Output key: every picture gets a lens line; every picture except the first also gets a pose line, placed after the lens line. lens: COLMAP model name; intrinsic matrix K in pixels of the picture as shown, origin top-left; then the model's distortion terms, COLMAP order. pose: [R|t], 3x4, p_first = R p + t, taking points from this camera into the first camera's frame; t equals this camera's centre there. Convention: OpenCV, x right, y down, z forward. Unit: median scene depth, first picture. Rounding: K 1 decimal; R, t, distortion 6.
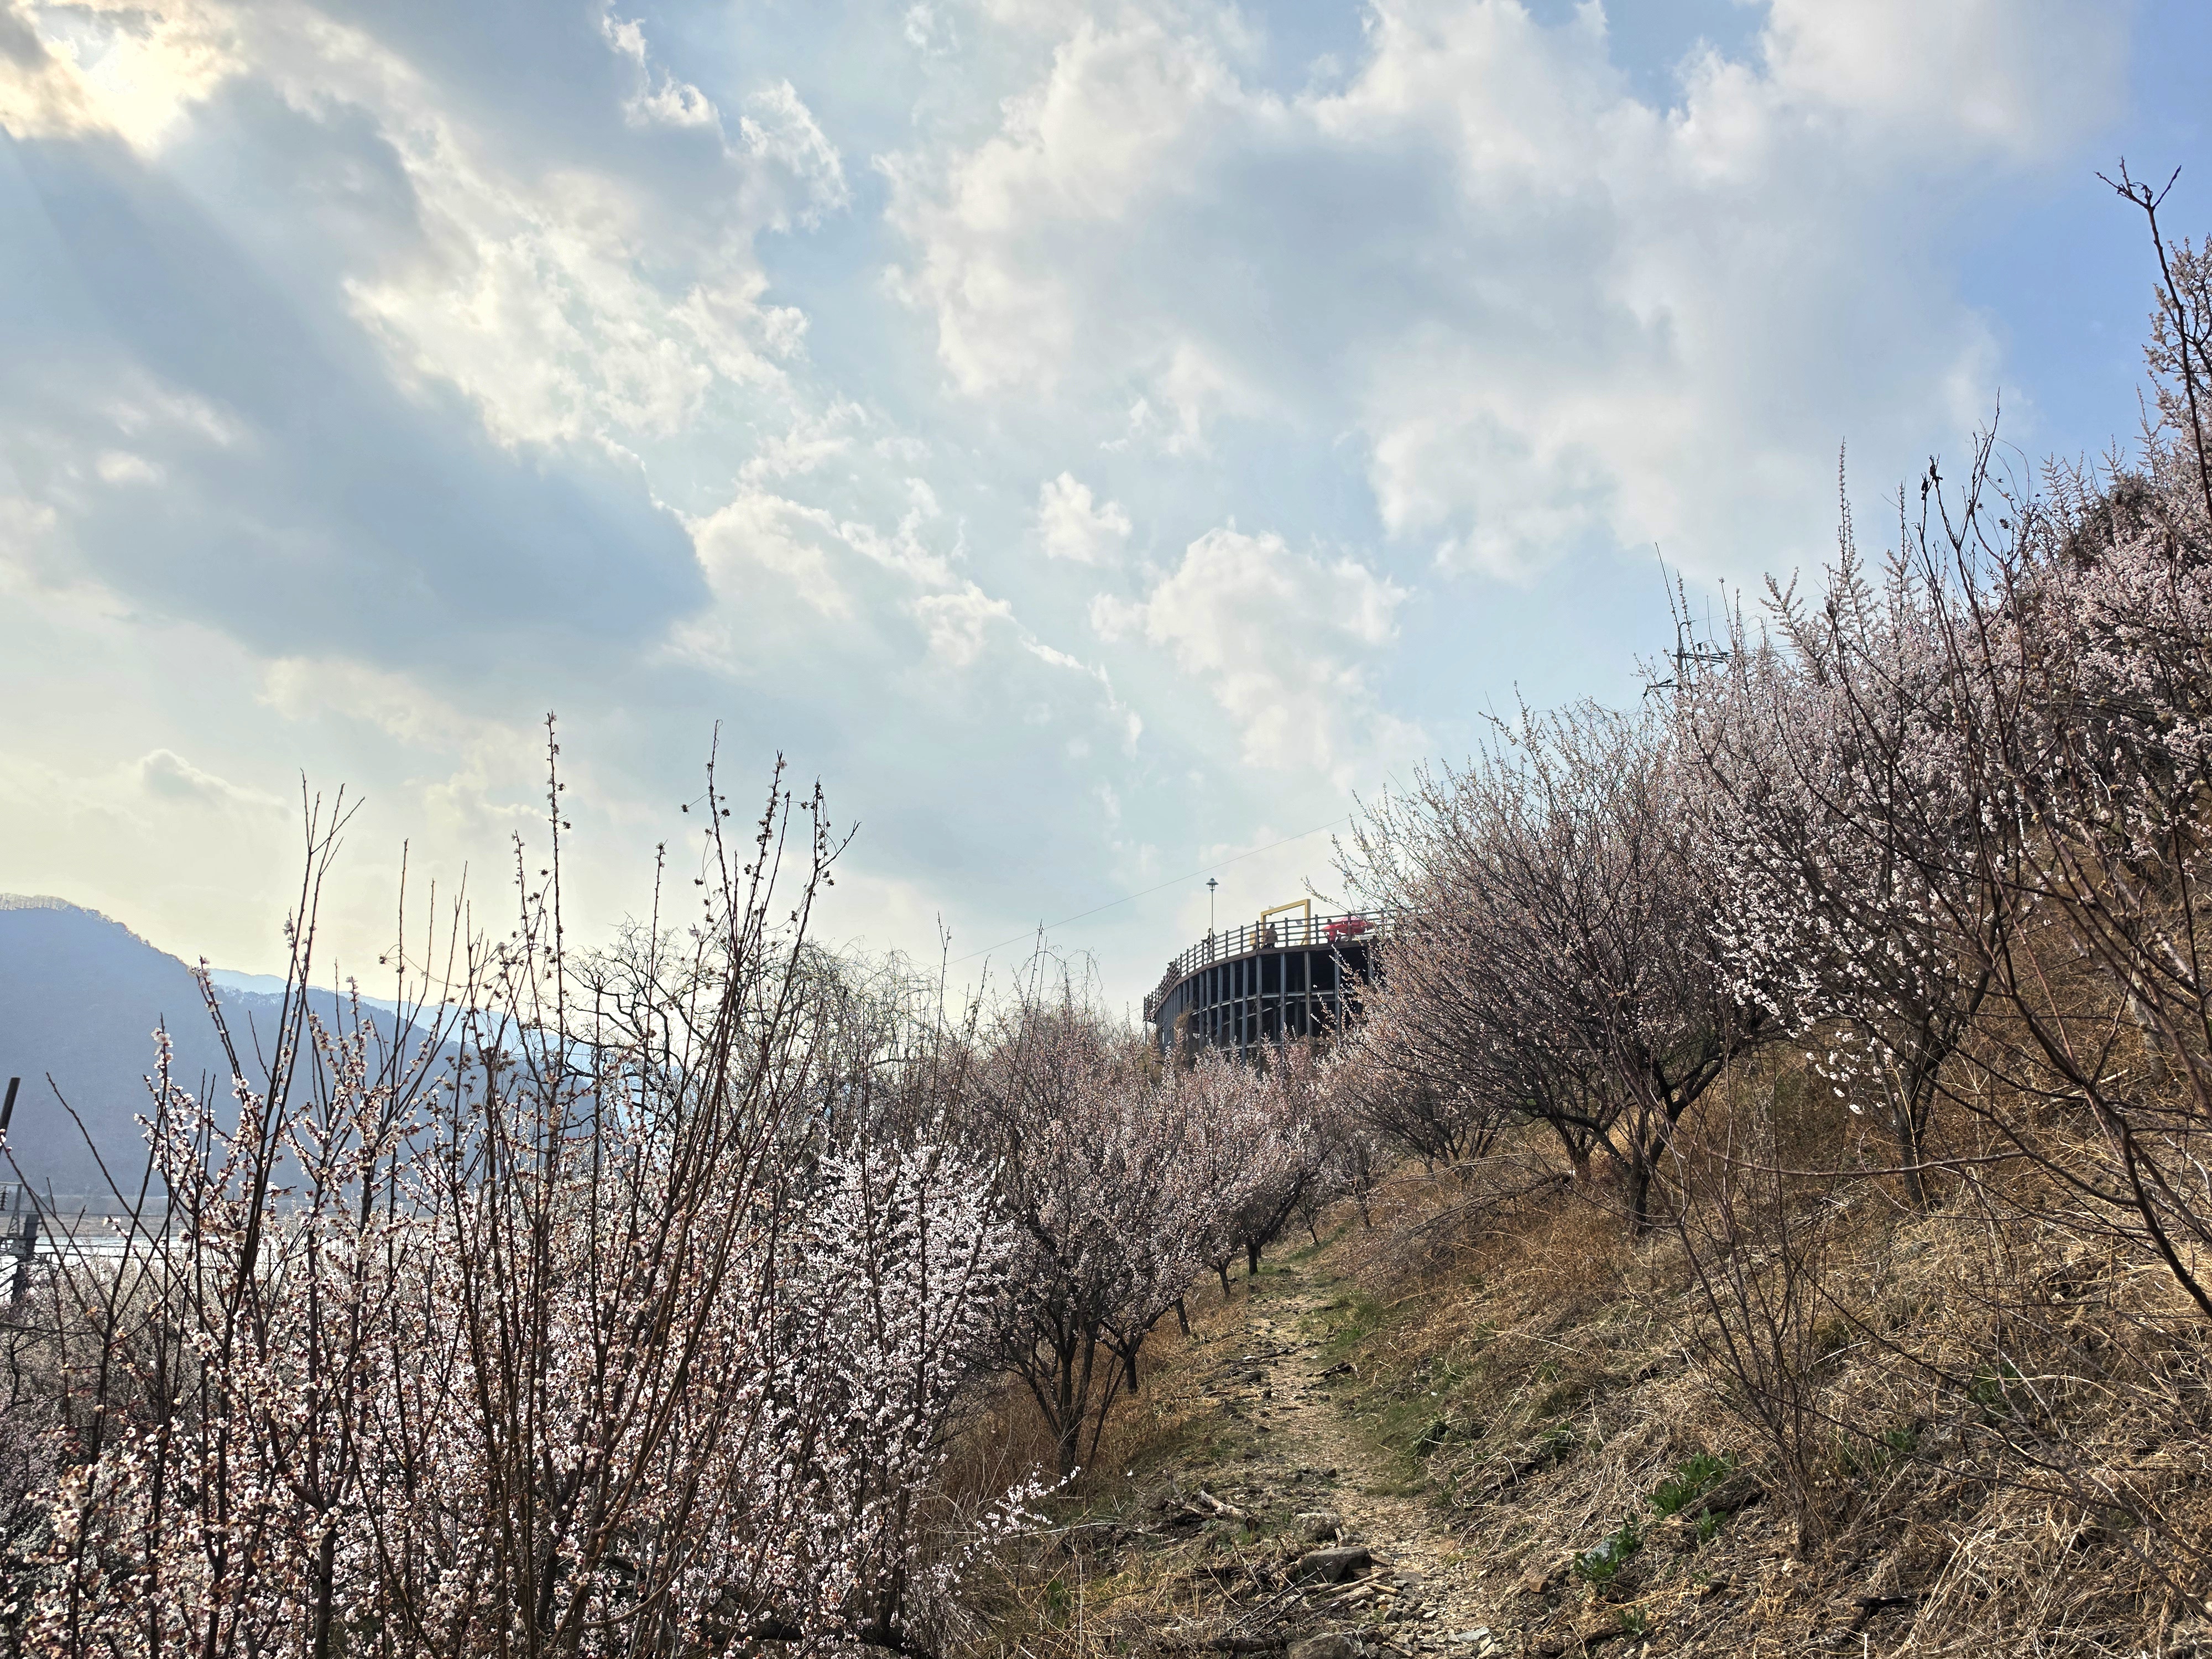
lens RADIAL K [[1526.4, 0, 1106.0], [0, 1526.4, 829.5], [0, 0, 1]] dist [0.112620, -0.157788]
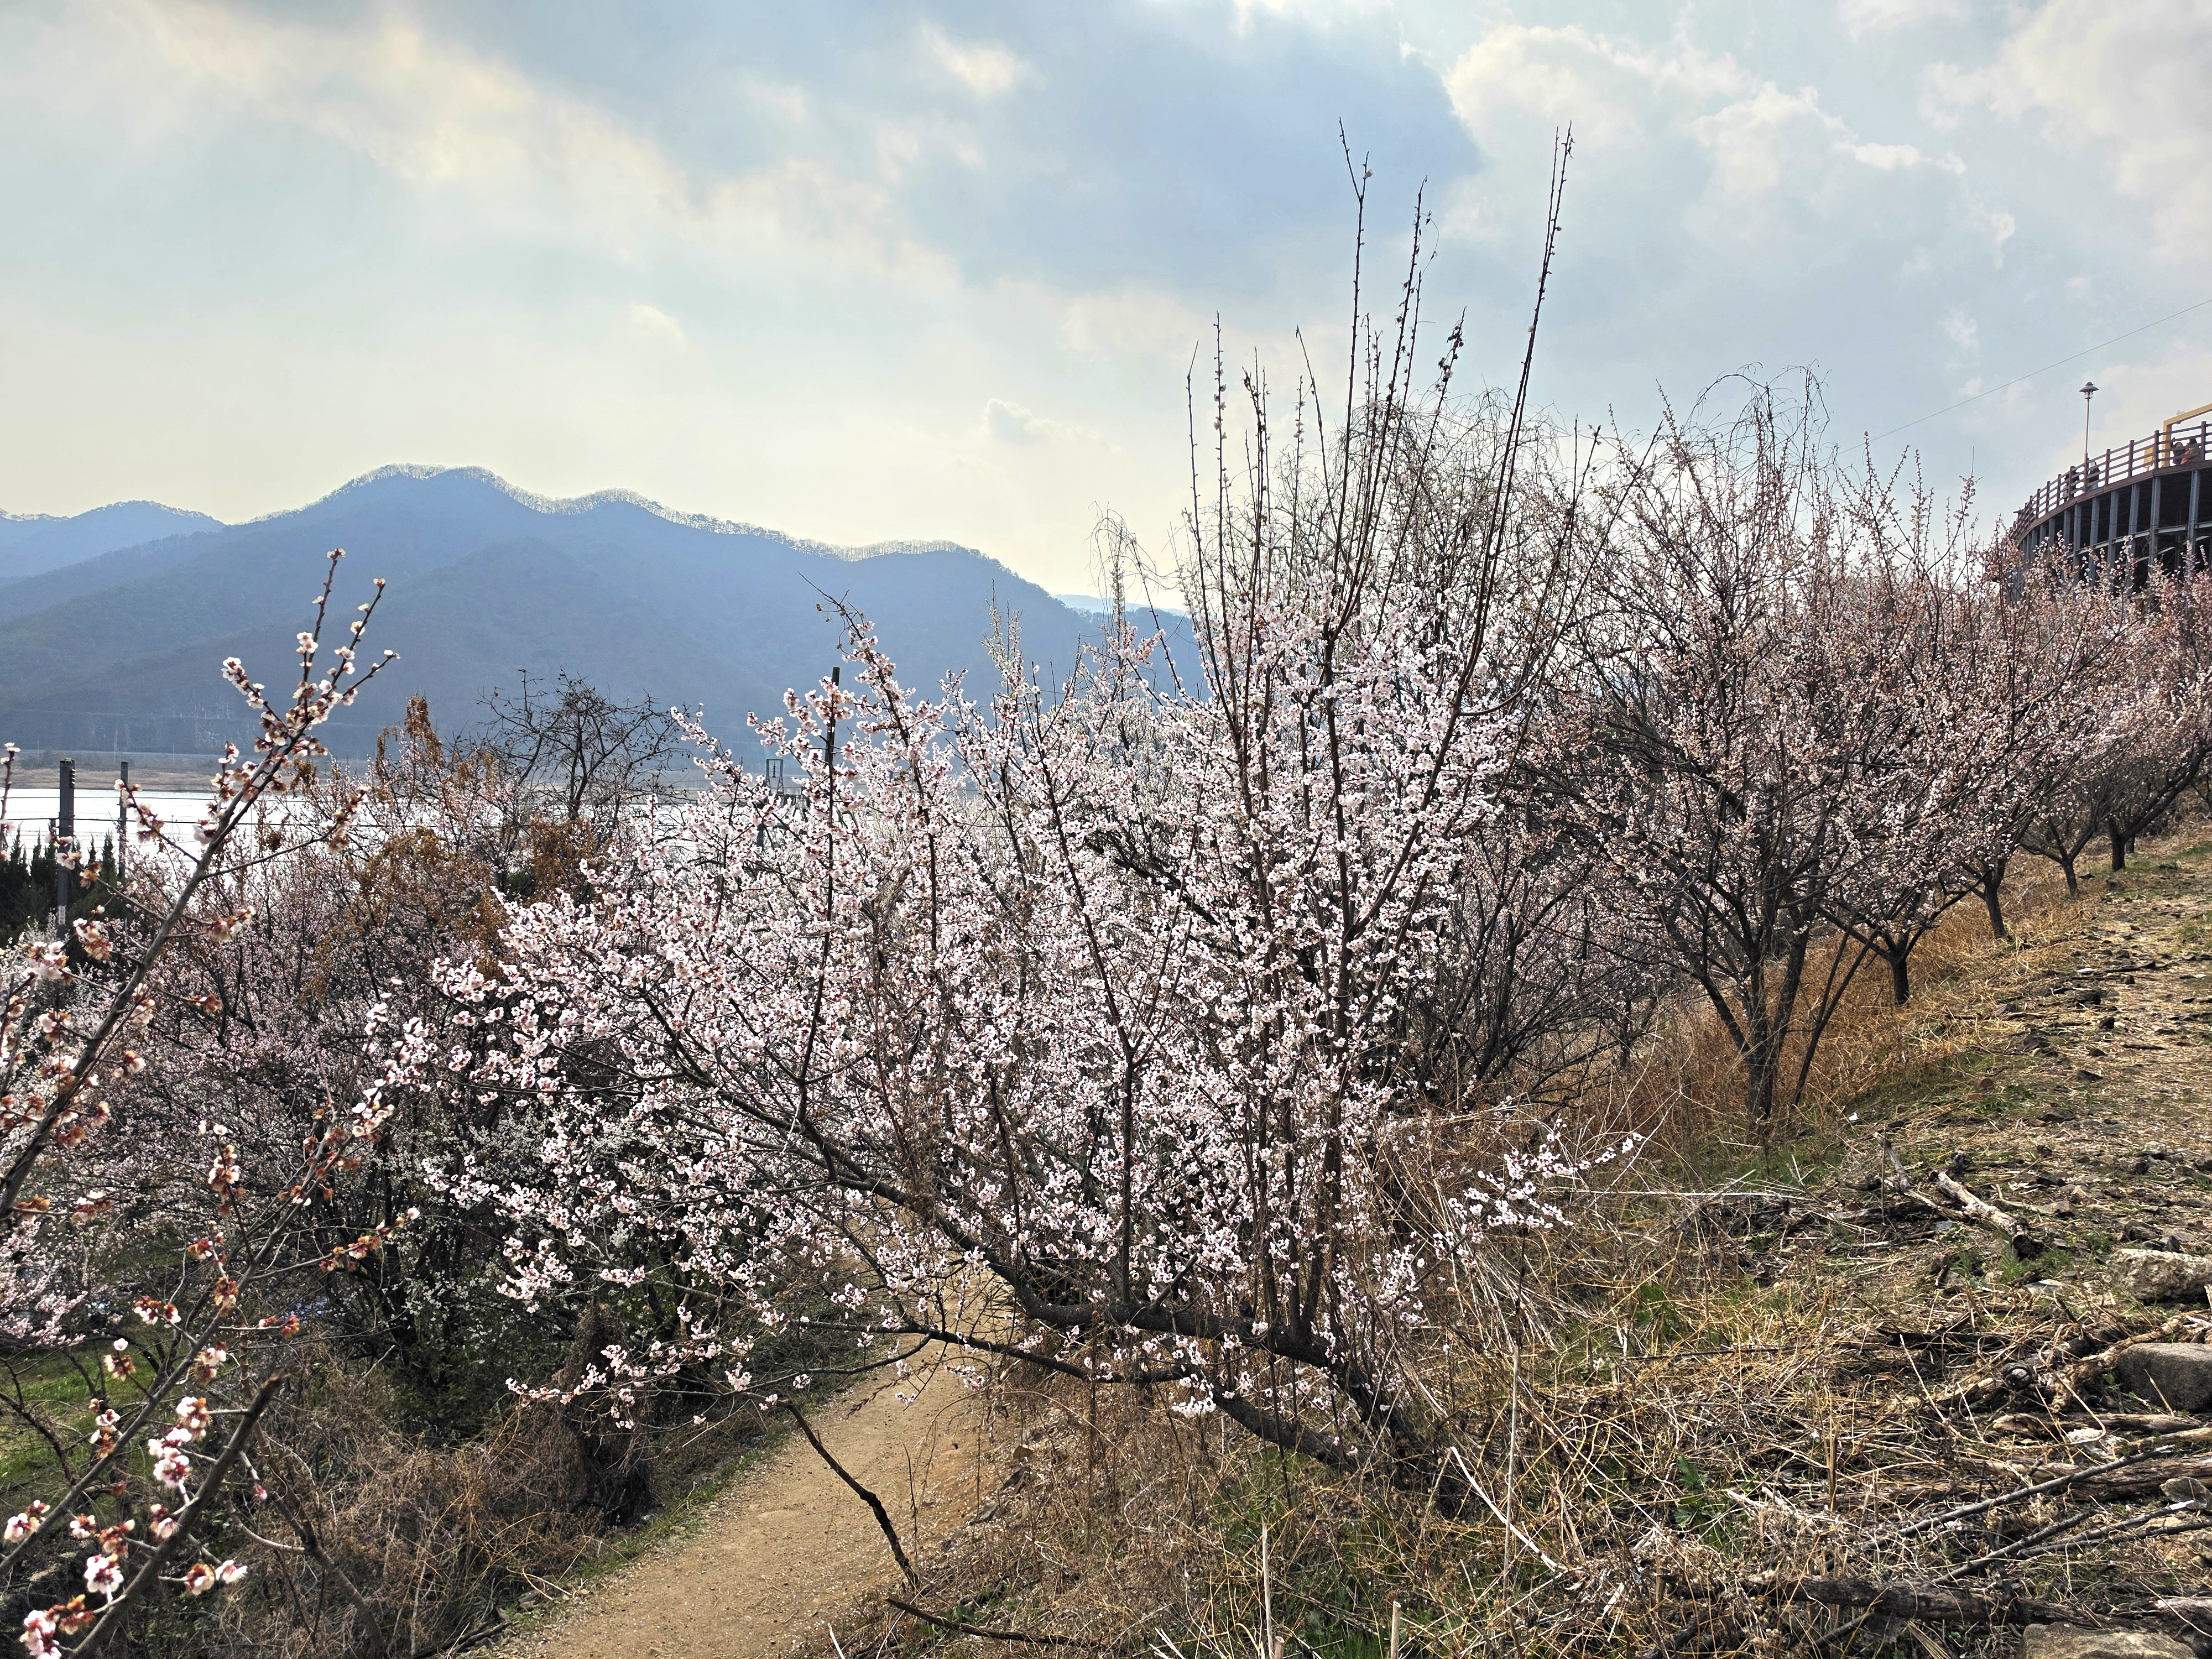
lens RADIAL K [[1510.8, 0, 1106.0], [0, 1510.8, 829.5], [0, 0, 1]] dist [-0.017856, -0.003711]
pose [[0.871644, 0.019439, -0.489754, 0.043333], [0.105454, 0.968375, 0.226119, 0.096710], [0.478661, -0.248742, 0.842028, 0.280770]]
